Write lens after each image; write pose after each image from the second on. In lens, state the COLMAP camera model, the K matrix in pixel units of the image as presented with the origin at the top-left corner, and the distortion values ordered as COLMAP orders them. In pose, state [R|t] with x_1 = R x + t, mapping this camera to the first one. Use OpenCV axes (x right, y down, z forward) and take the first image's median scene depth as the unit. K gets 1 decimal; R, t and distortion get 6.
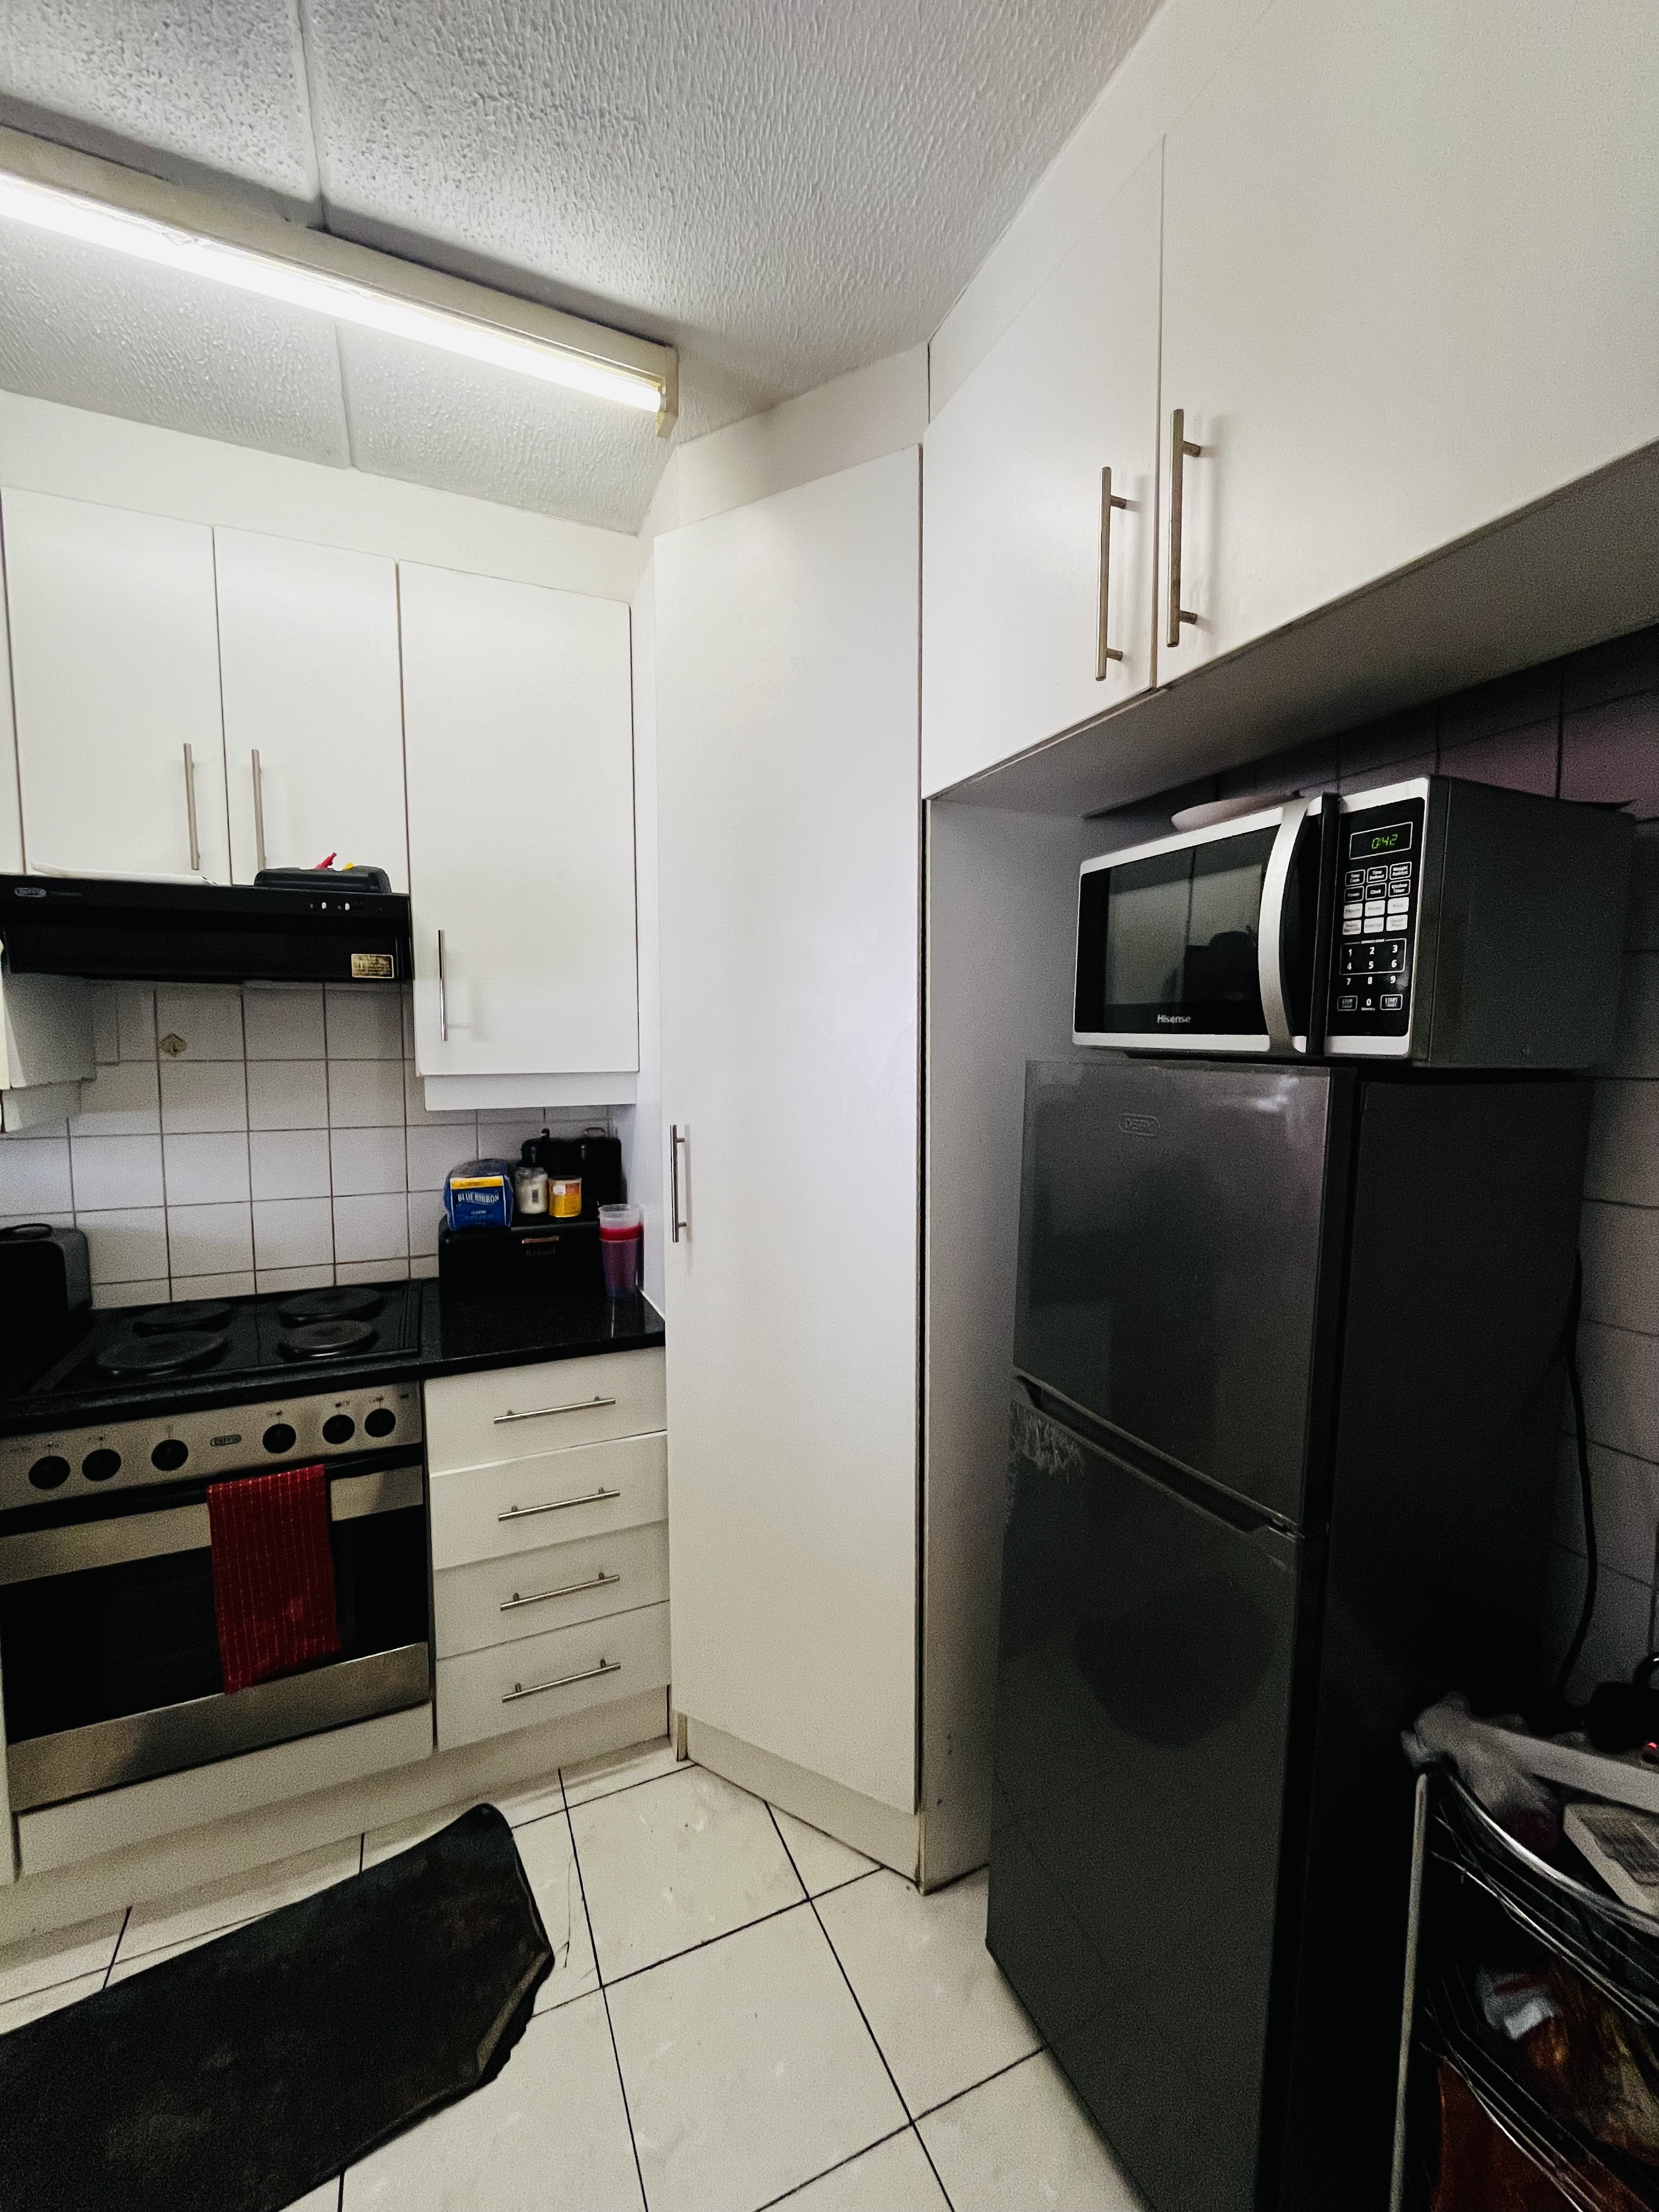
lens RADIAL K [[896.8, 0, 824.5], [0, 896.8, 1109.6], [0, 0, 1]] dist [-0.002304, -0.000359]
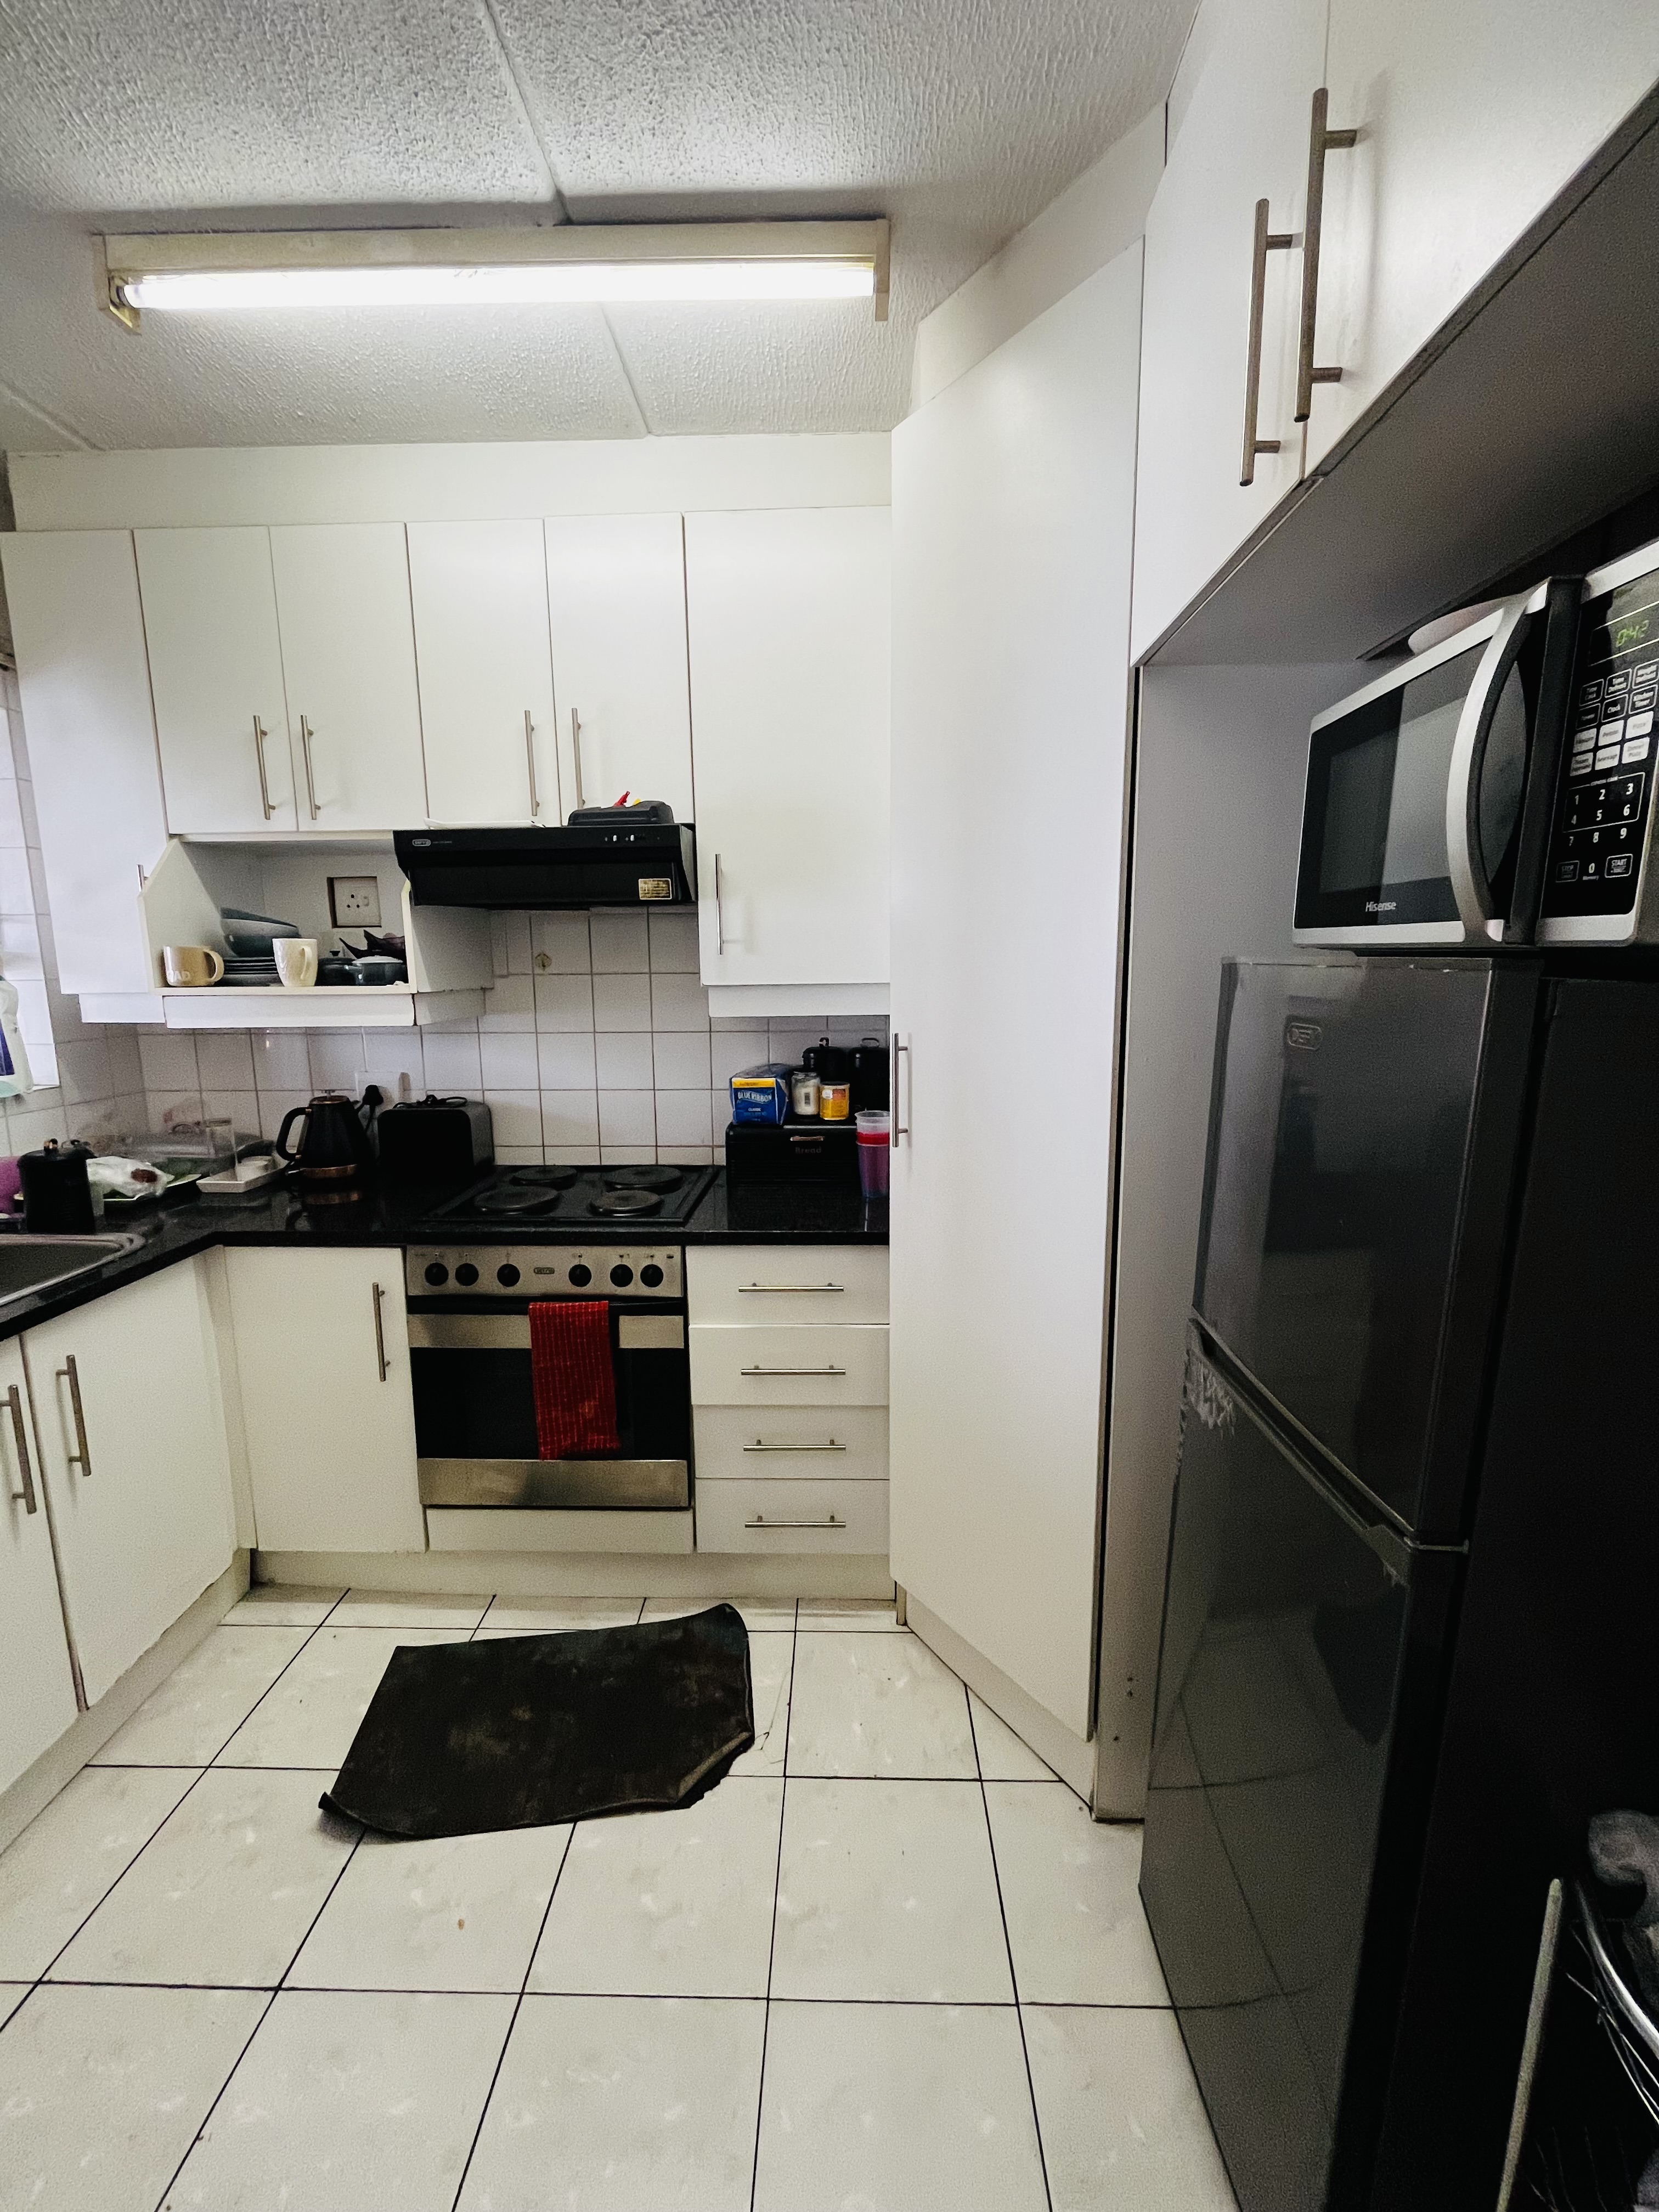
lens RADIAL K [[896.8, 0, 824.5], [0, 896.8, 1109.6], [0, 0, 1]] dist [-0.002304, -0.000359]
pose [[0.899447, 0.060686, -0.432795, 0.213149], [-0.023559, 0.995605, 0.090642, 0.013338], [0.436394, -0.071331, 0.896924, 0.038233]]
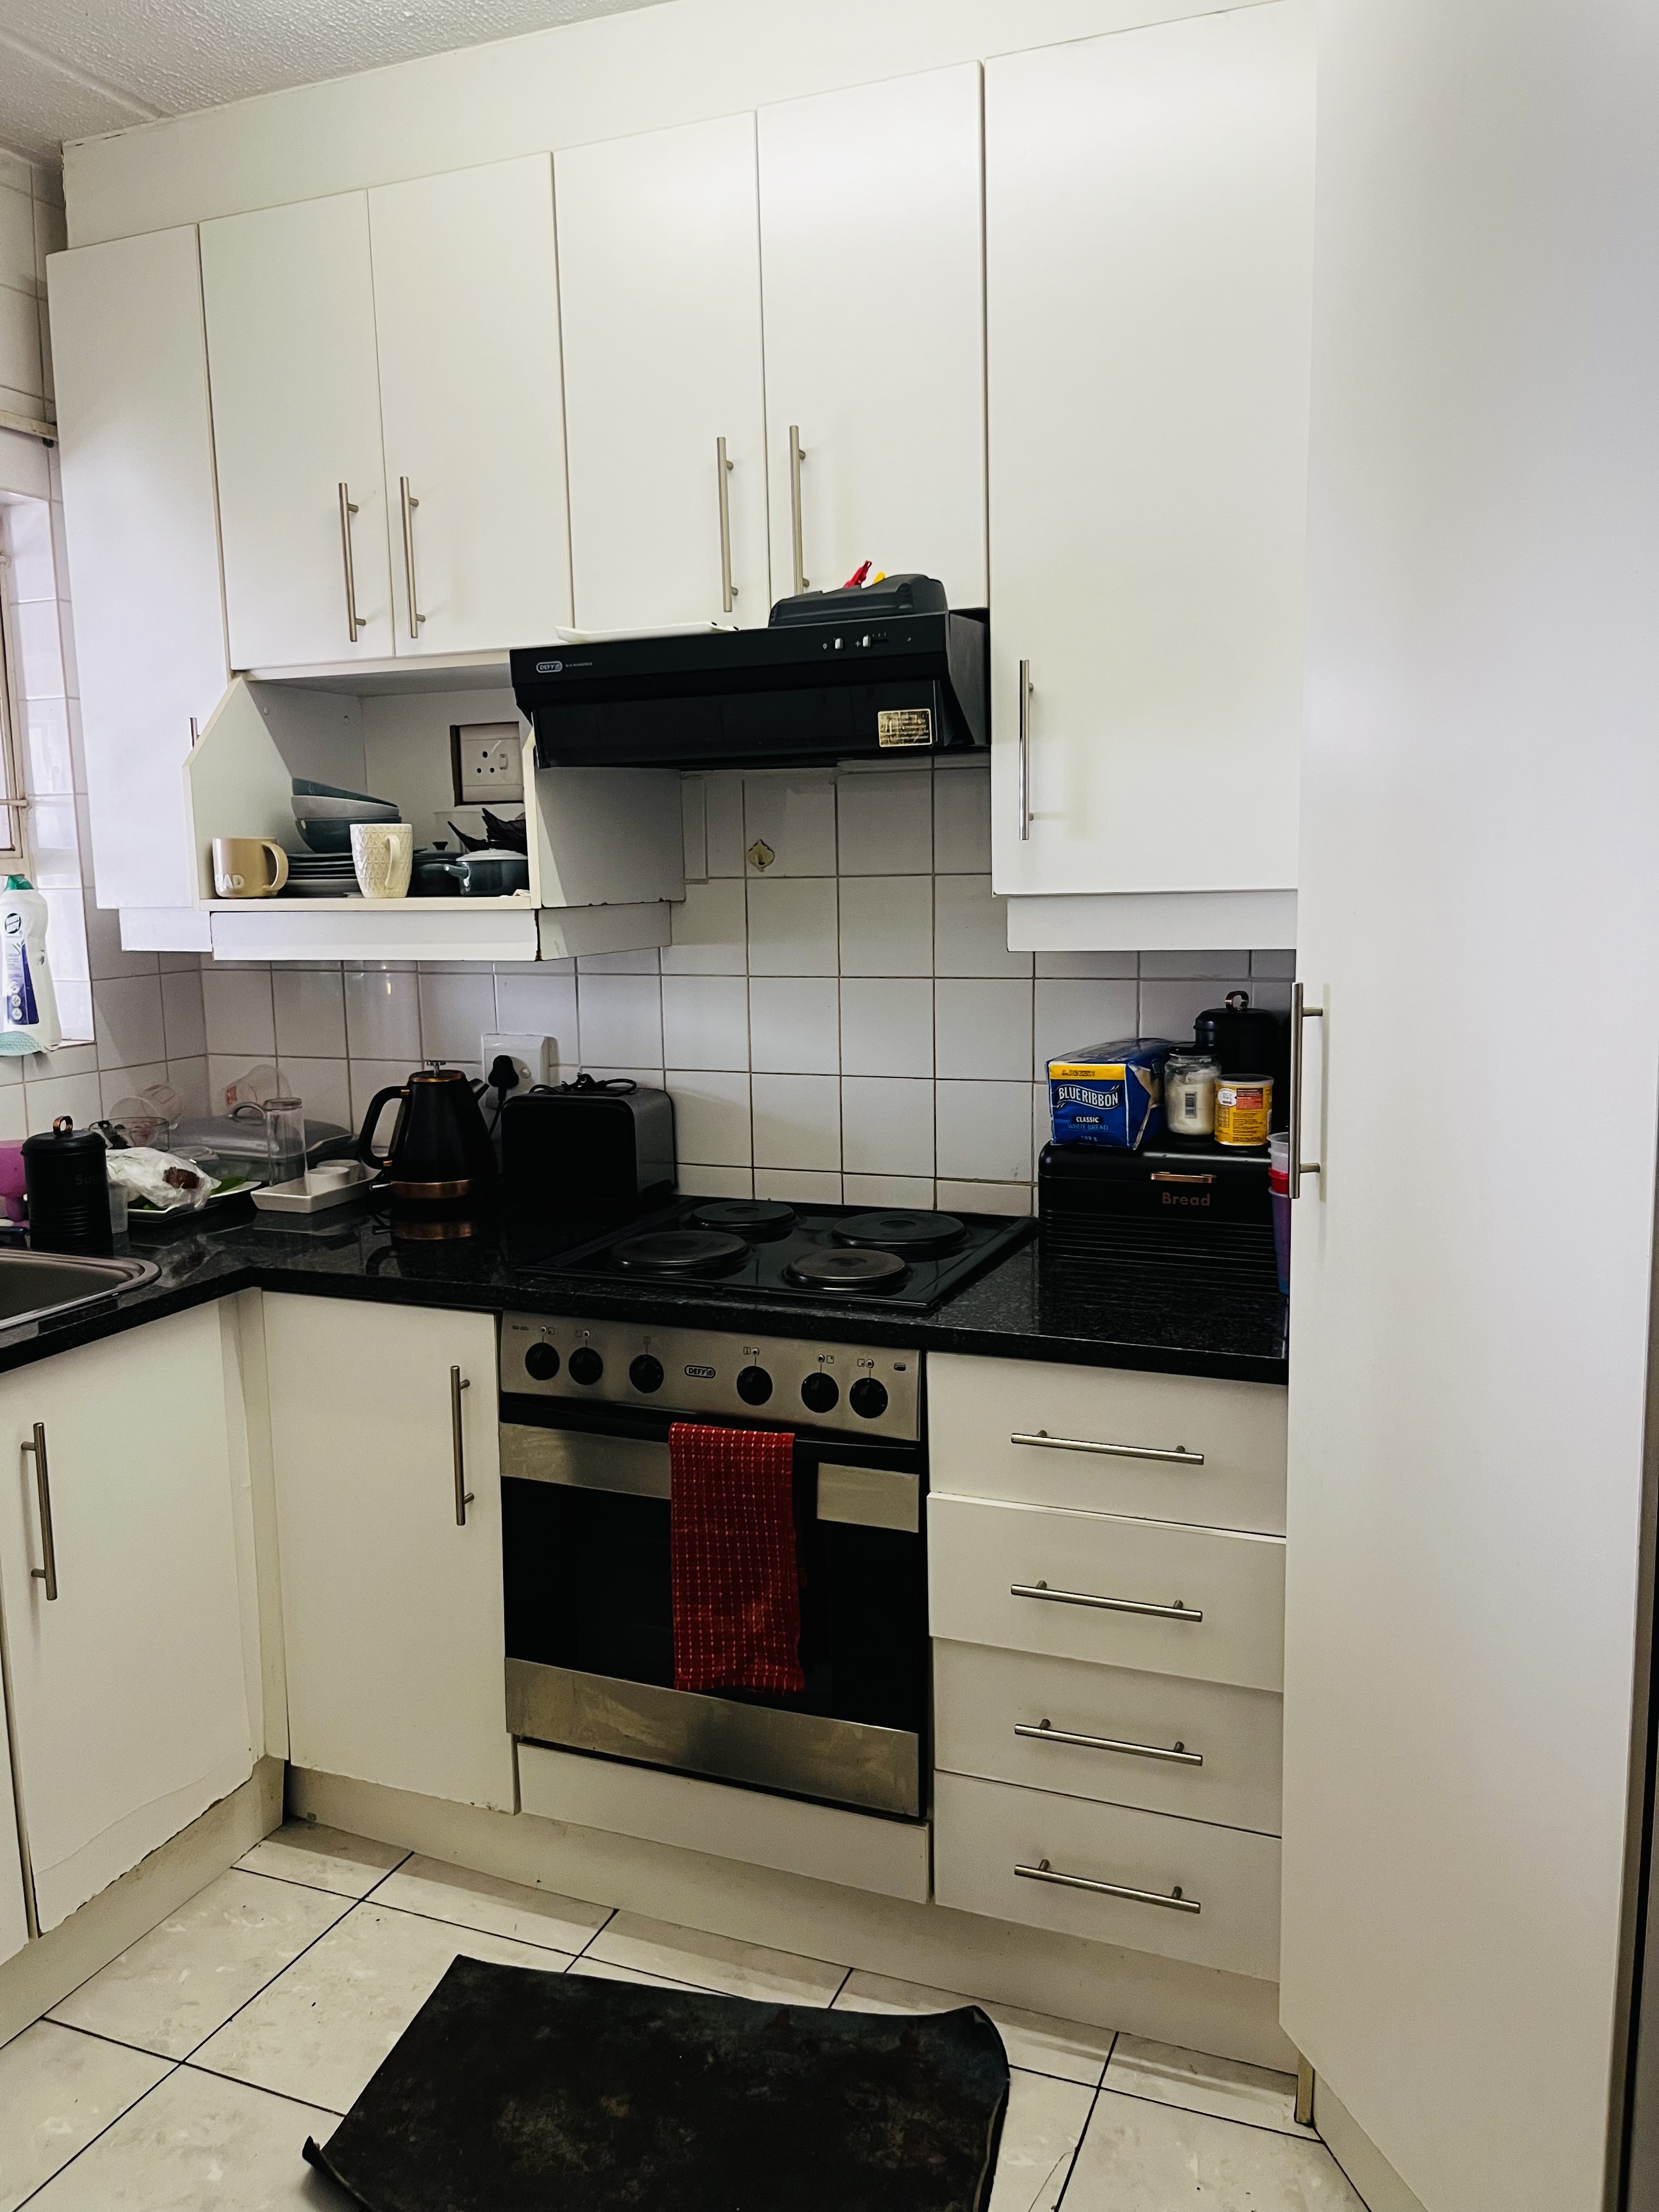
lens RADIAL K [[1679.2, 0, 829.5], [0, 1679.2, 1106.0], [0, 0, 1]] dist [0.060196, -0.093001]
pose [[0.688293, 0.088772, -0.719980, 0.388277], [-0.035330, 0.995409, 0.088957, 0.010217], [0.724572, -0.035791, 0.688270, 0.089639]]
